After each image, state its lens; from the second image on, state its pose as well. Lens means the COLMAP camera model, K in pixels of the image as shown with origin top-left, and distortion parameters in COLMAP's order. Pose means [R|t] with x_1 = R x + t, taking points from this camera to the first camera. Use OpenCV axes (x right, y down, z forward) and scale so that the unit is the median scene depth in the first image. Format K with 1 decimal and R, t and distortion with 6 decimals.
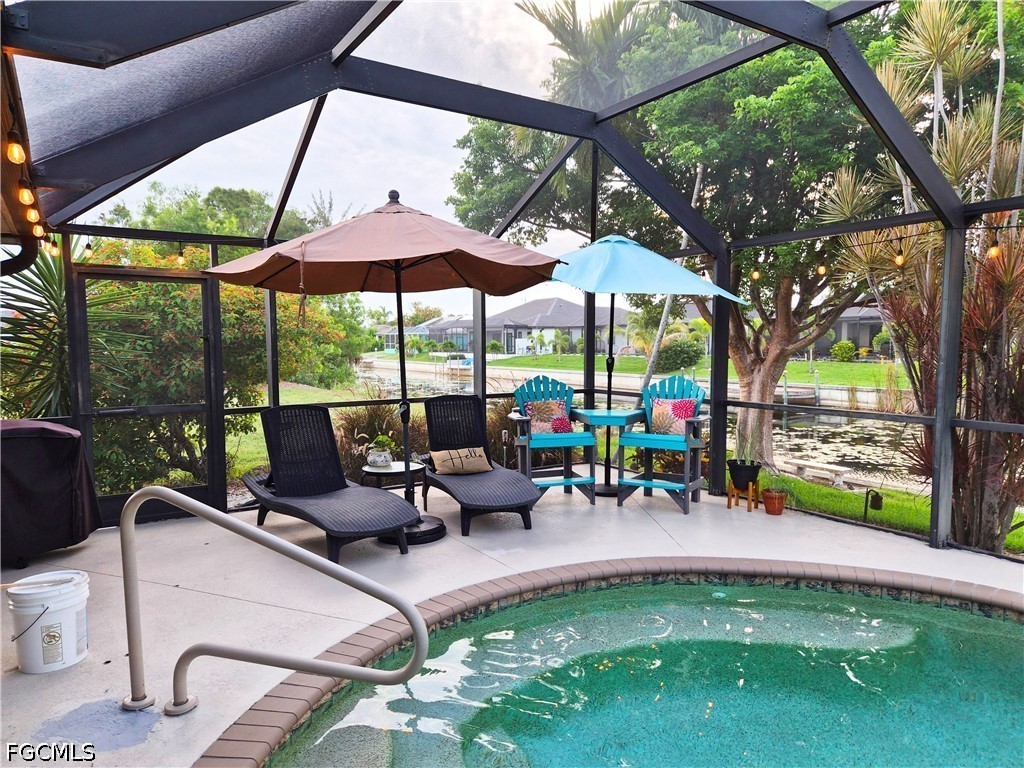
lens RADIAL K [[693.1, 0, 503.2], [0, 693.1, 388.0], [0, 0, 1]] dist [0.046762, -0.028546]
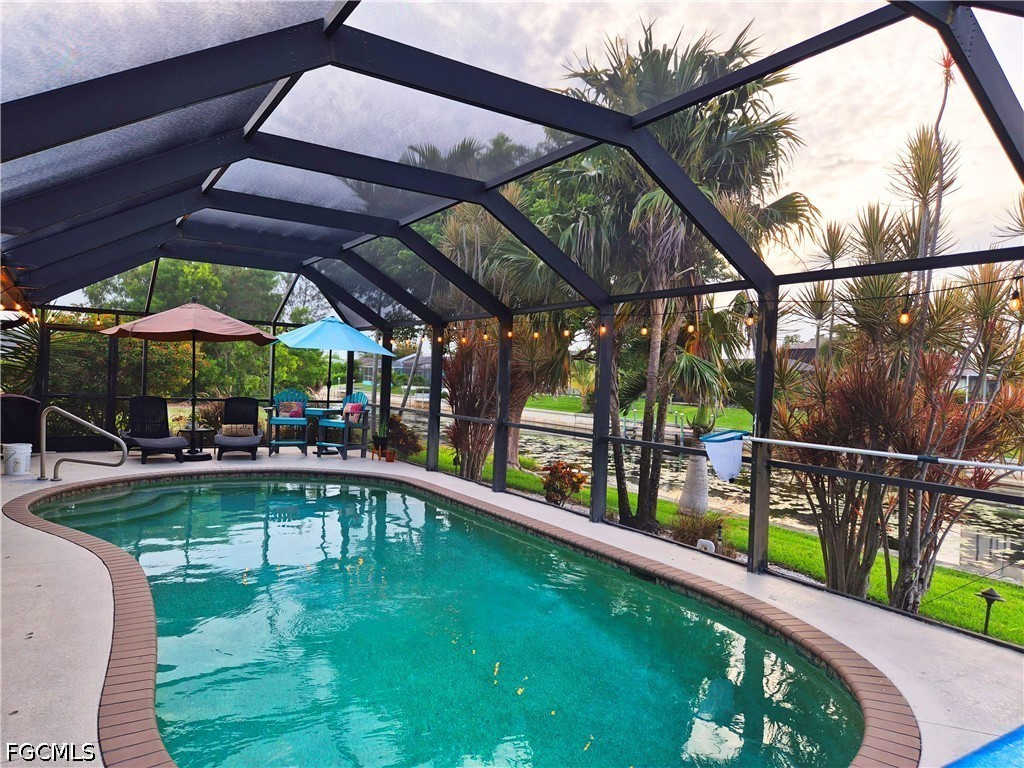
lens RADIAL K [[712.0, 0, 512.0], [0, 712.0, 384.0], [0, 0, 1]] dist [0.075994, -0.102441]
pose [[0.998923, 0.045309, -0.009966, 0.717646], [-0.045840, 0.997031, -0.061876, 0.066068], [0.007132, 0.062267, 0.998034, -1.003820]]
